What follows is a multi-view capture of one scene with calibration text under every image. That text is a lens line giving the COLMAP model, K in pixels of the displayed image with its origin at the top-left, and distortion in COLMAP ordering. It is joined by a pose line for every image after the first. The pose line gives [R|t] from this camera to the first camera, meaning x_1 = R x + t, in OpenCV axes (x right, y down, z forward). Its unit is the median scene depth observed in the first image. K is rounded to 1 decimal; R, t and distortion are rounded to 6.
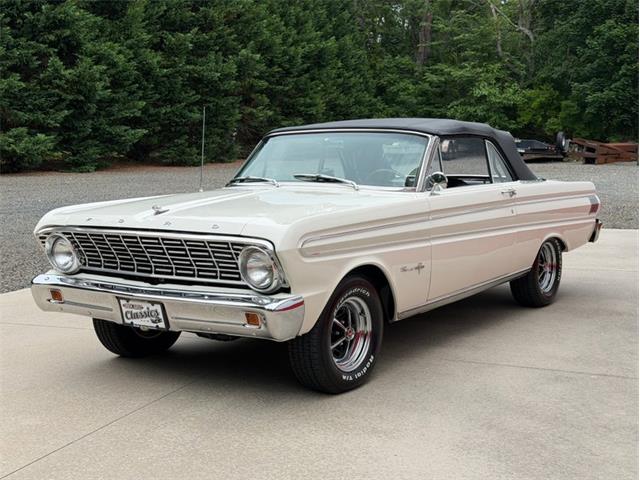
lens RADIAL K [[890.5, 0, 311.8], [0, 890.5, 241.5], [0, 0, 1]] dist [0.016423, 0.446446]
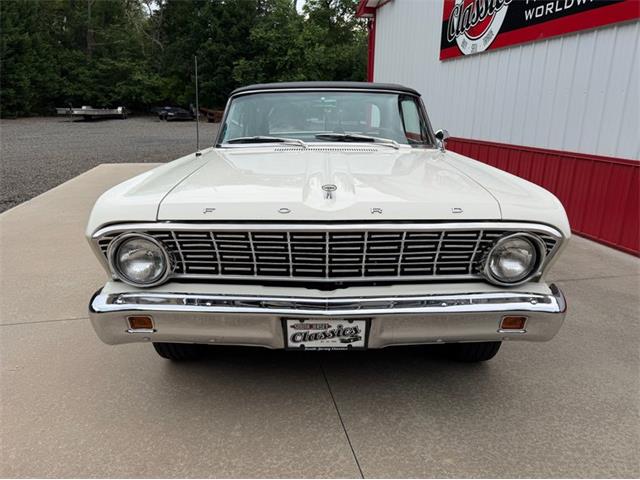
lens RADIAL K [[453.3, 0, 315.4], [0, 453.3, 241.1], [0, 0, 1]] dist [0.020304, -0.028500]
pose [[0.822755, -0.142234, 0.550313, -0.050843], [0.047474, 0.981998, 0.182830, -0.008084], [-0.566411, -0.124299, 0.814695, 0.092372]]
